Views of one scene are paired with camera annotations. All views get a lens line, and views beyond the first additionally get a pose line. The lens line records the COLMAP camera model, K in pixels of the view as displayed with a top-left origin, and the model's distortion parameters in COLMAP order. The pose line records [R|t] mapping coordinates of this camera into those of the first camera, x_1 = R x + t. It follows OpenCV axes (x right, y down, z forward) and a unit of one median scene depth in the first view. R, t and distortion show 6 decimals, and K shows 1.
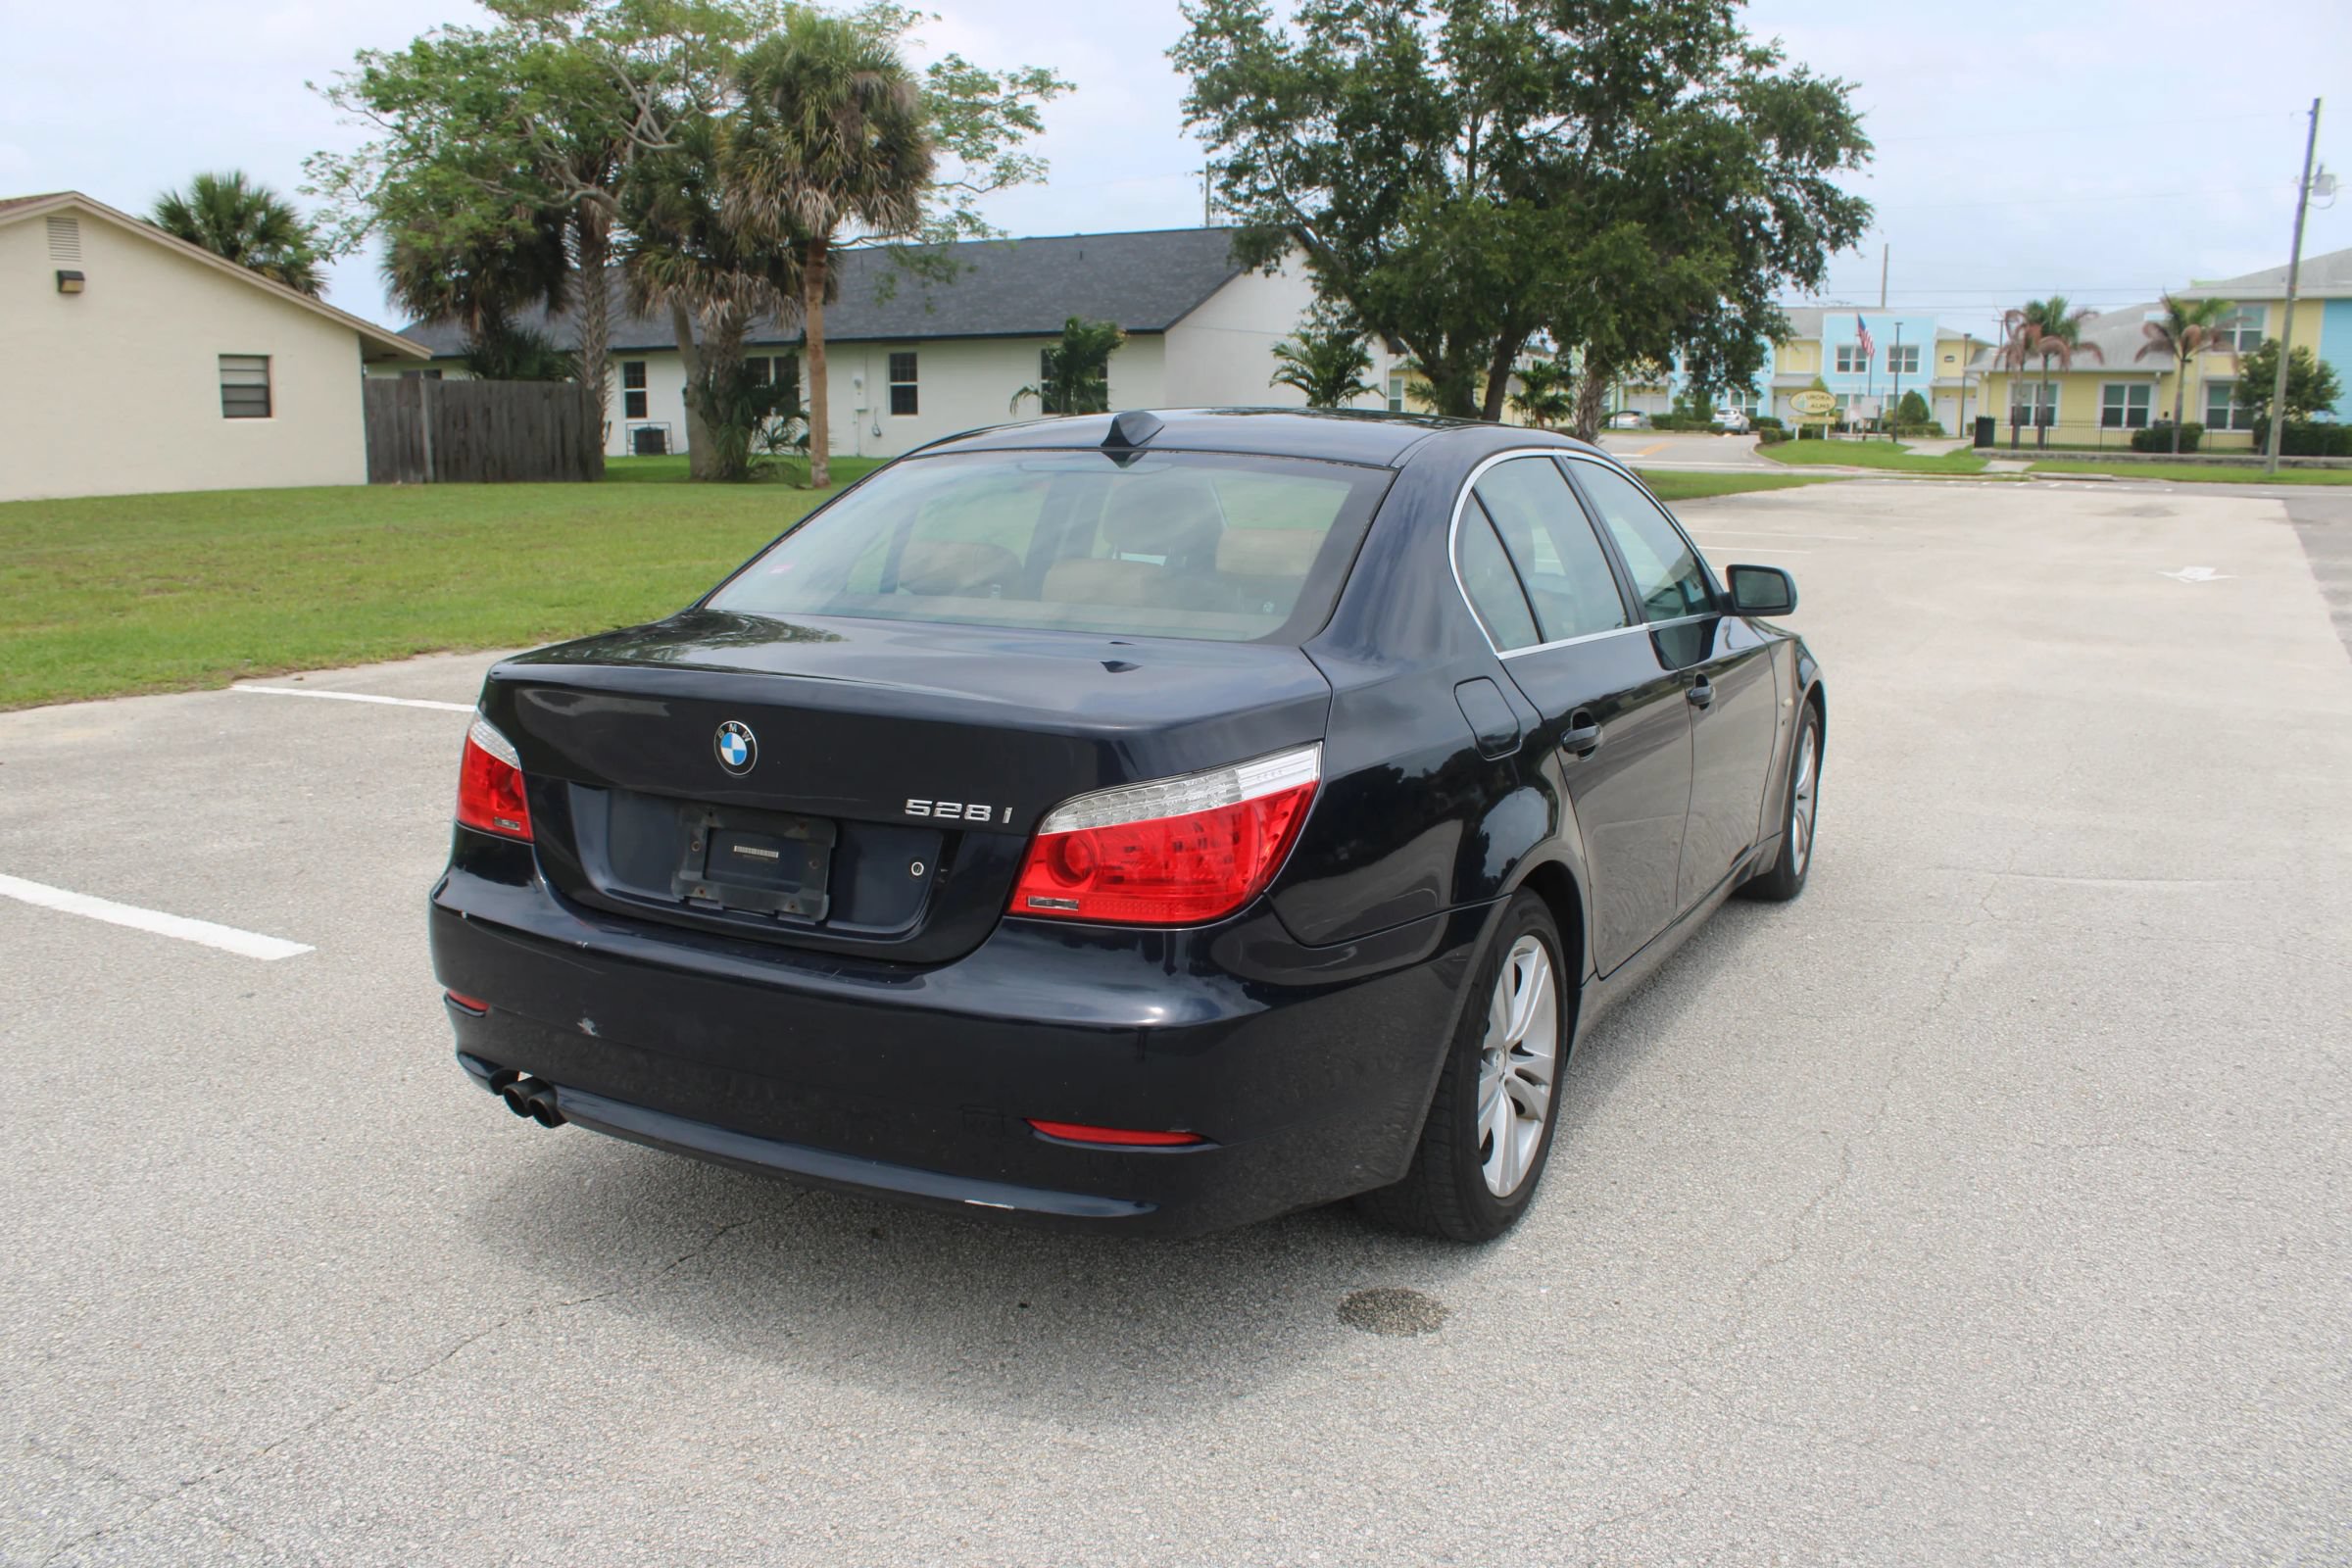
lens RADIAL K [[1974.4, 0, 1169.8], [0, 1974.4, 786.2], [0, 0, 1]] dist [-0.170619, 0.160455]
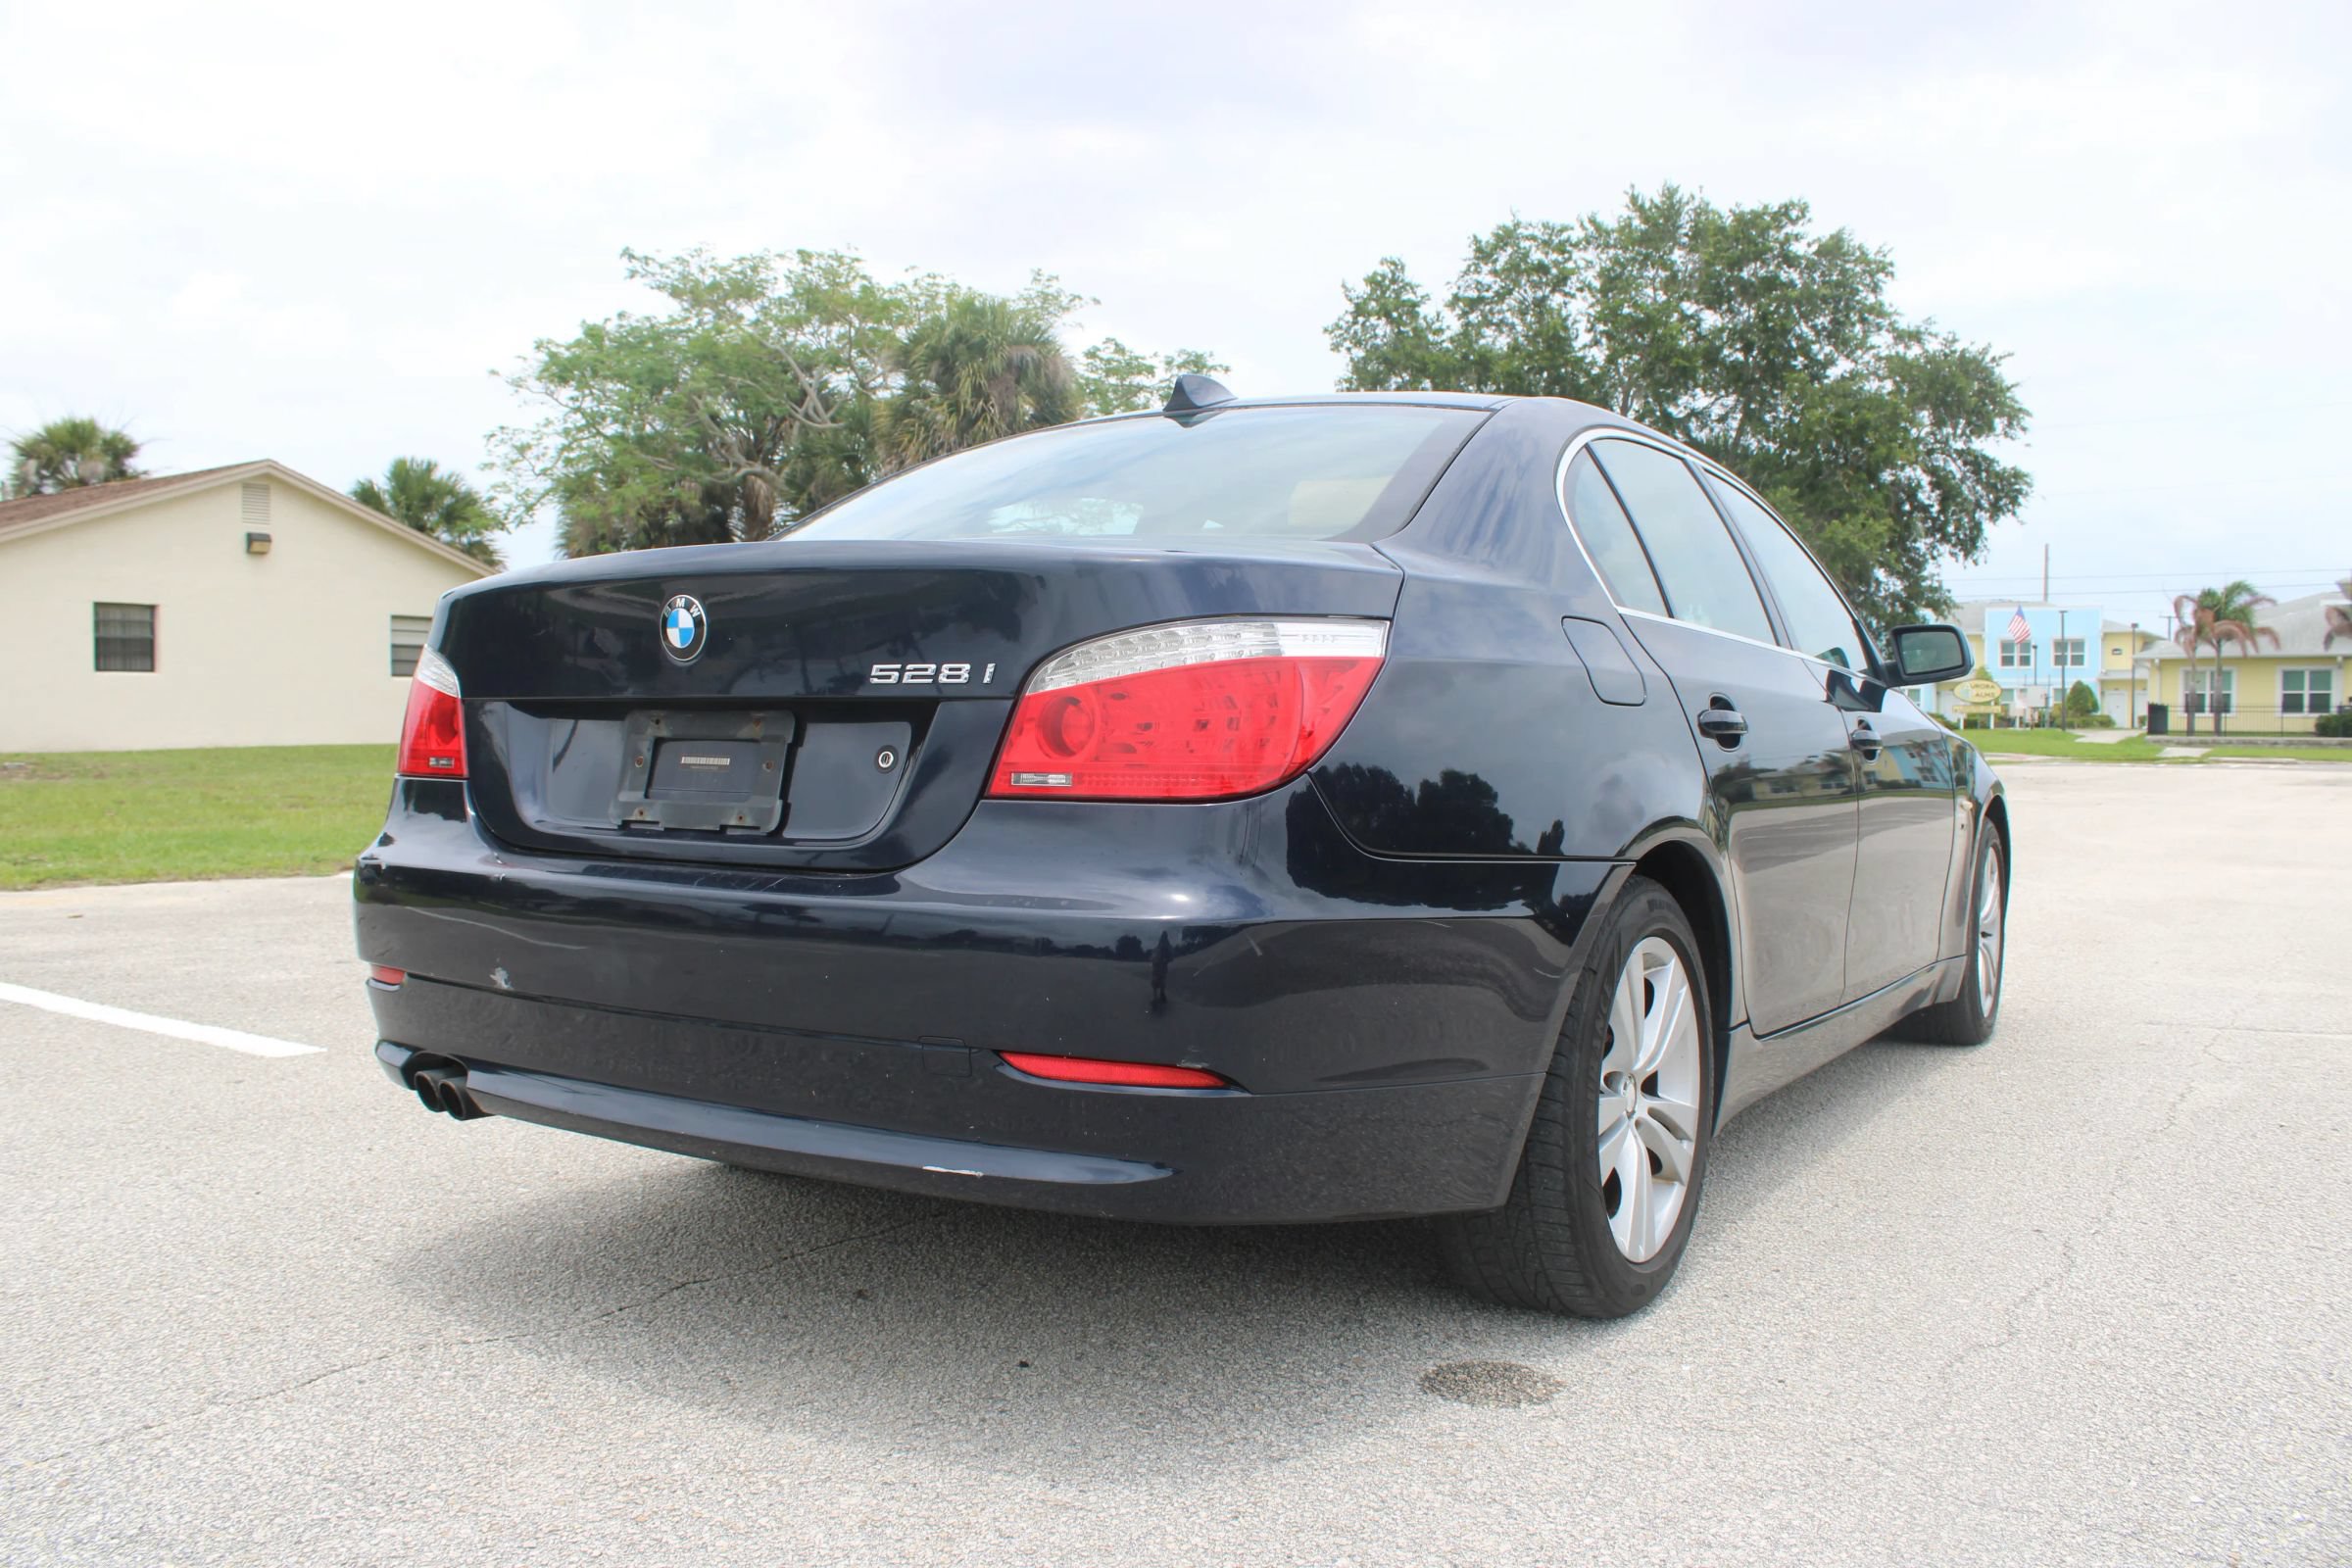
lens RADIAL K [[1971.1, 0, 1164.3], [0, 1971.1, 778.4], [0, 0, 1]] dist [-0.168901, 0.156025]
pose [[0.996456, 0.004657, -0.083982, 0.005347], [-0.018034, 0.987074, -0.159245, 0.017352], [0.082154, 0.160196, 0.983661, 0.020762]]
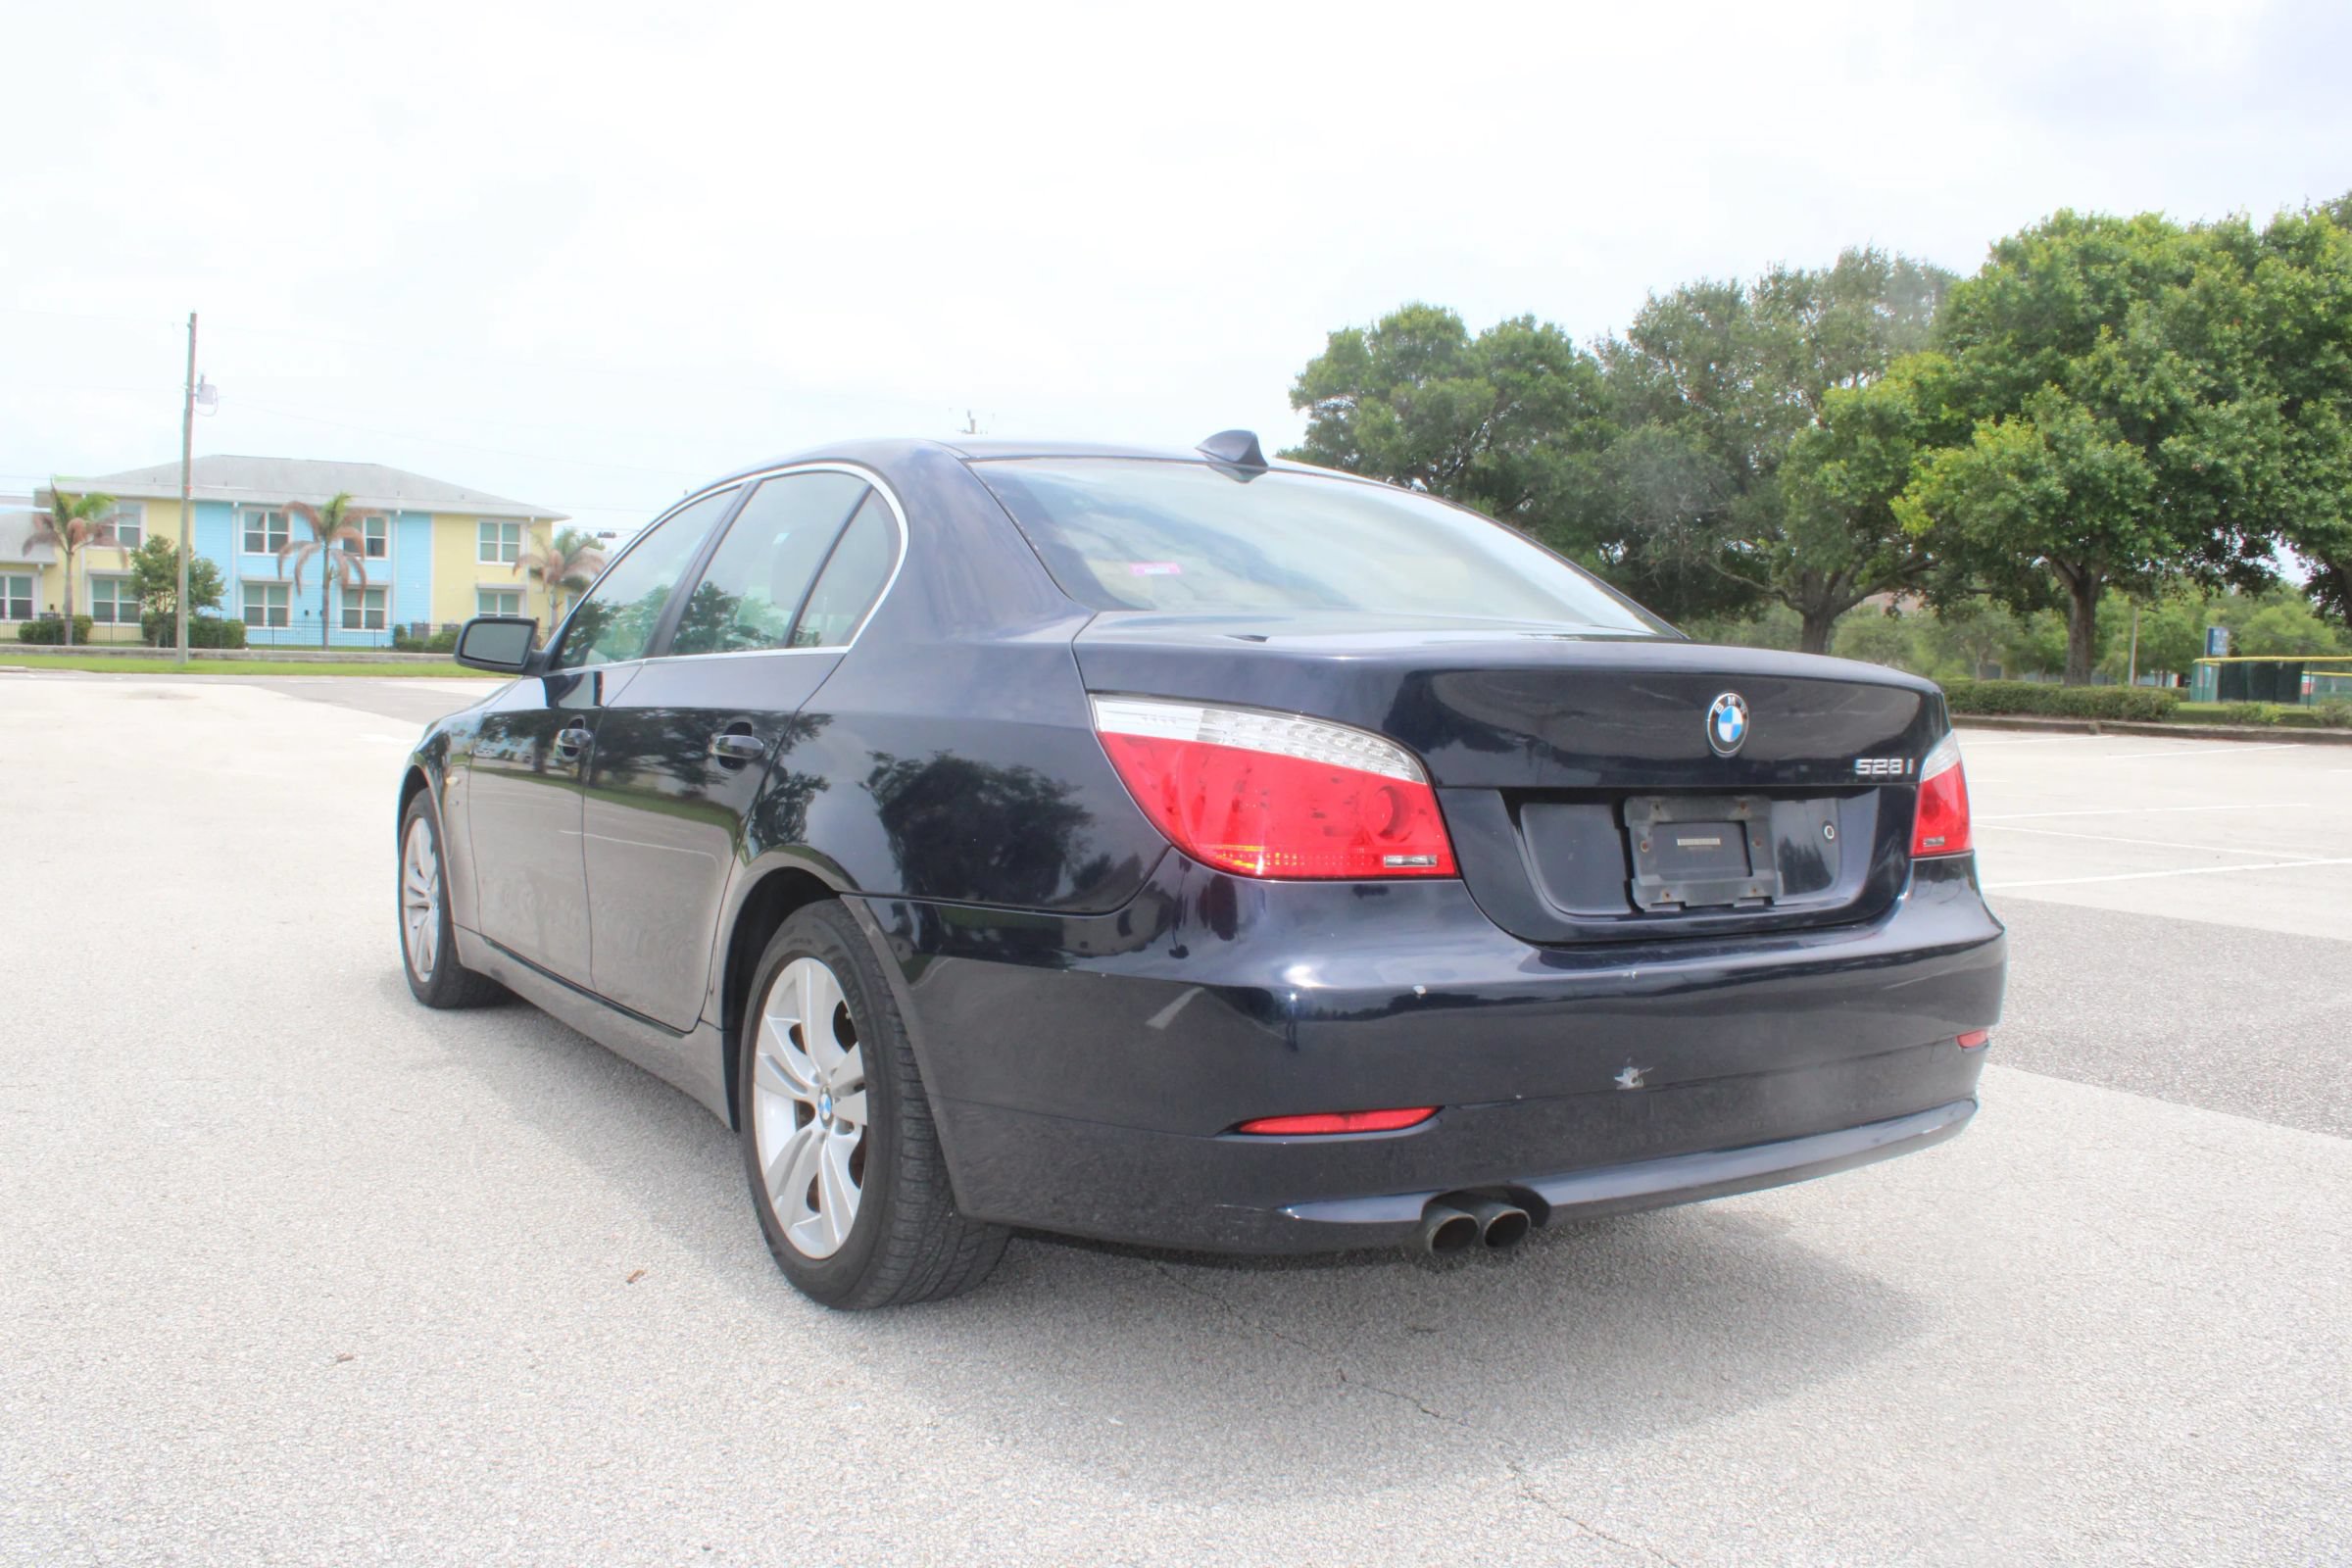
lens RADIAL K [[1971.1, 0, 1164.3], [0, 1971.1, 778.4], [0, 0, 1]] dist [-0.168901, 0.156025]
pose [[0.484849, -0.037936, 0.873775, -0.115372], [0.133689, 0.990533, -0.031177, -0.000081], [-0.864320, 0.131930, 0.485331, 0.079044]]
